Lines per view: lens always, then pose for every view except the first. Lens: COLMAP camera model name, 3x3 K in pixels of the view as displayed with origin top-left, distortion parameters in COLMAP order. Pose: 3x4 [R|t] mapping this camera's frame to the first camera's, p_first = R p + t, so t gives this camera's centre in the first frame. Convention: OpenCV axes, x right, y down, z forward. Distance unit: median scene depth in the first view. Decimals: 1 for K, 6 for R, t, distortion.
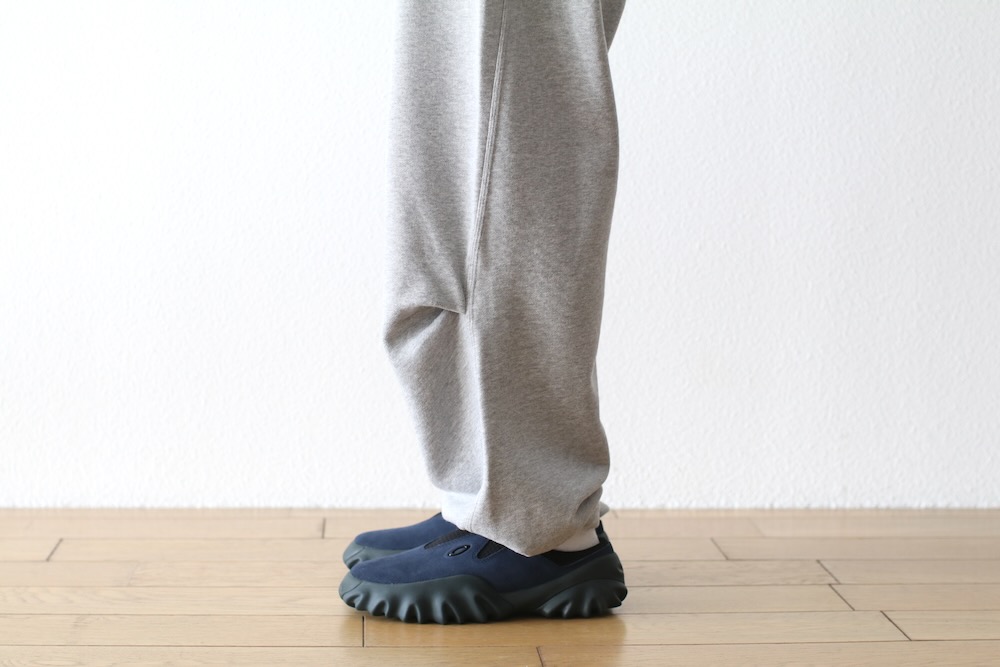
lens RADIAL K [[2397.2, 0, 500.0], [0, 2397.2, 333.5], [0, 0, 1]] dist [-0.170584, 0.223485]
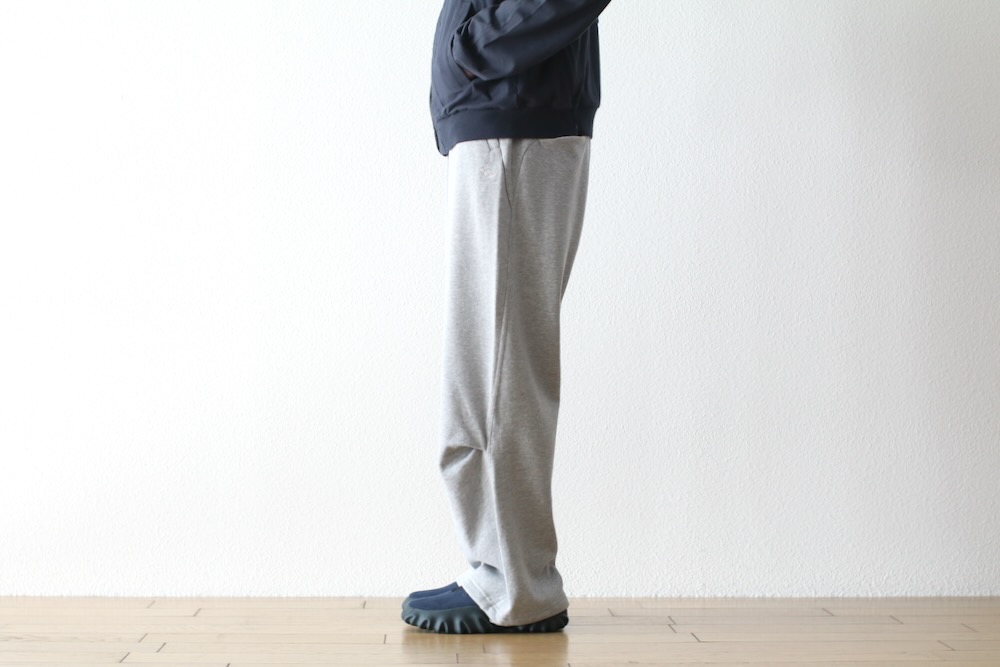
lens RADIAL K [[2406.6, 0, 483.5], [0, 2406.6, 333.6], [0, 0, 1]] dist [-0.163651, 0.150892]
pose [[0.999556, -0.007021, -0.028952, 0.048951], [0.003962, 0.994528, -0.104395, 0.065389], [0.029526, 0.104234, 0.994114, -0.557045]]
